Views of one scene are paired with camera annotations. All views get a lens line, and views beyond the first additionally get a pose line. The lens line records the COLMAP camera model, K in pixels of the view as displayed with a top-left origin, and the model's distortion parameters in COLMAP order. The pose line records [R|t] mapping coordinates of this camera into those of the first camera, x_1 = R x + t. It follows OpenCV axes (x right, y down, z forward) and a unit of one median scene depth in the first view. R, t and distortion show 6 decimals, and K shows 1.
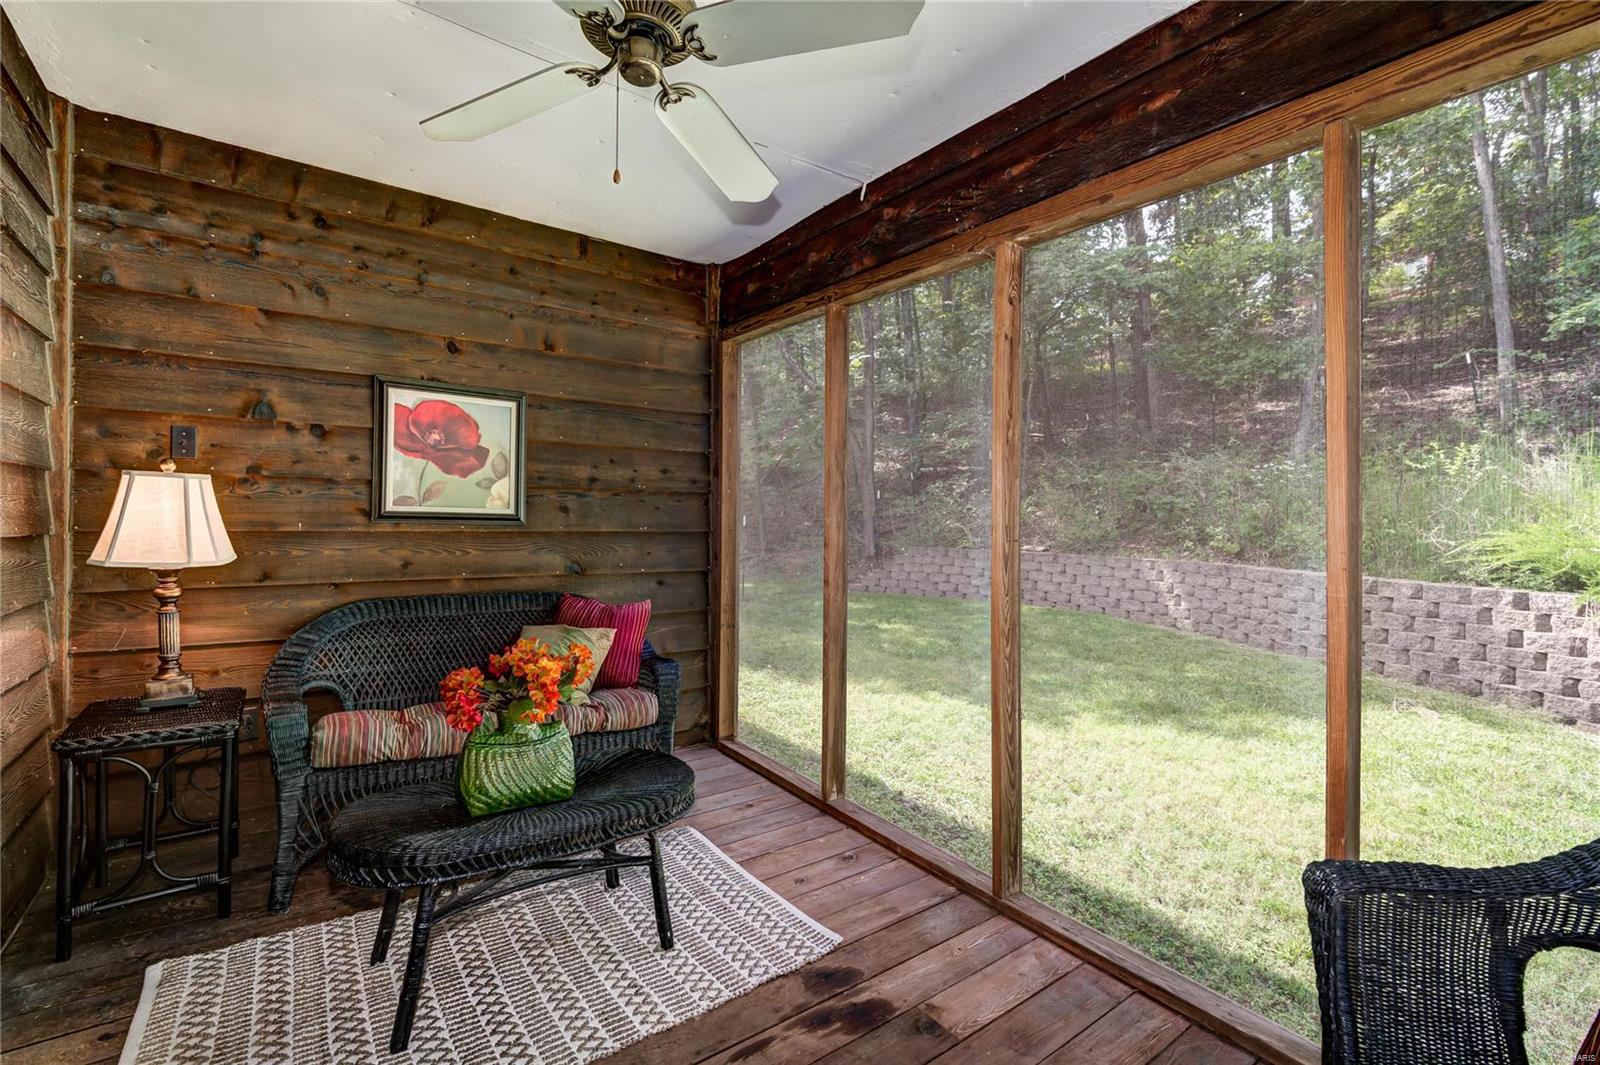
lens RADIAL K [[701.6, 0, 791.1], [0, 701.6, 529.5], [0, 0, 1]] dist [-0.000830, -0.000053]
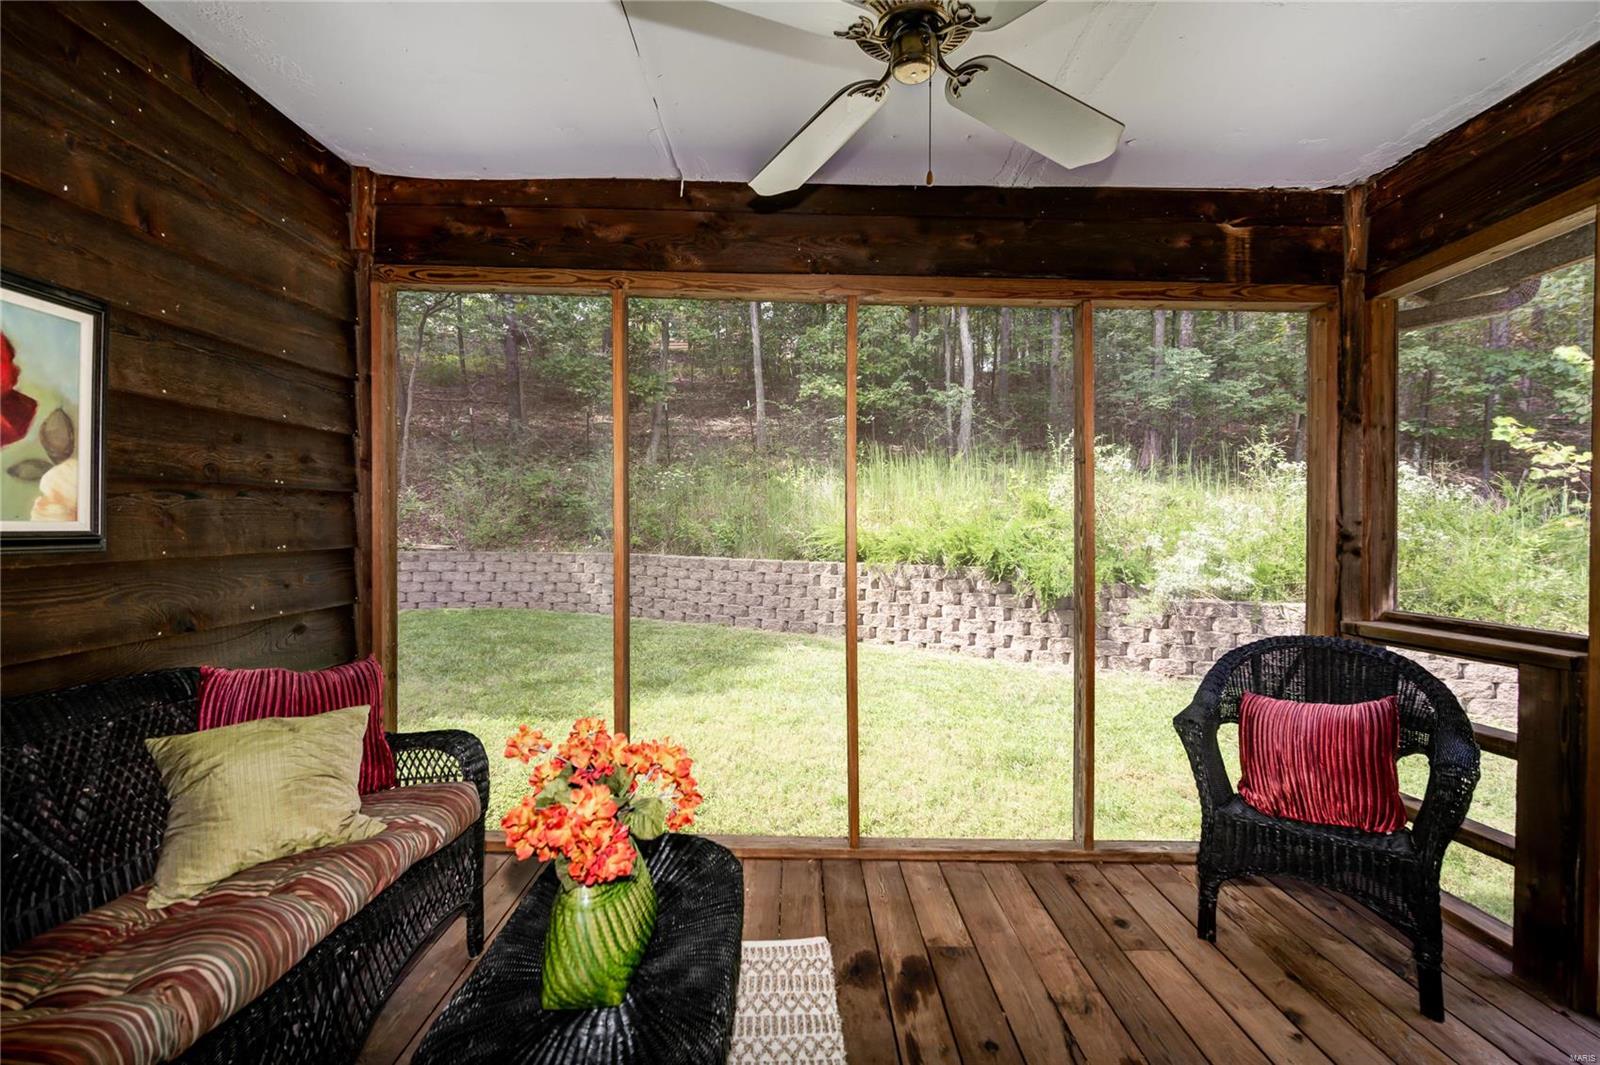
lens RADIAL K [[701.6, 0, 793.5], [0, 701.6, 522.3], [0, 0, 1]] dist [-0.000830, -0.000053]
pose [[0.582423, -0.012834, 0.812784, -0.433763], [0.012337, 0.999900, 0.006948, -0.021648], [-0.812792, 0.005981, 0.582523, 0.235532]]
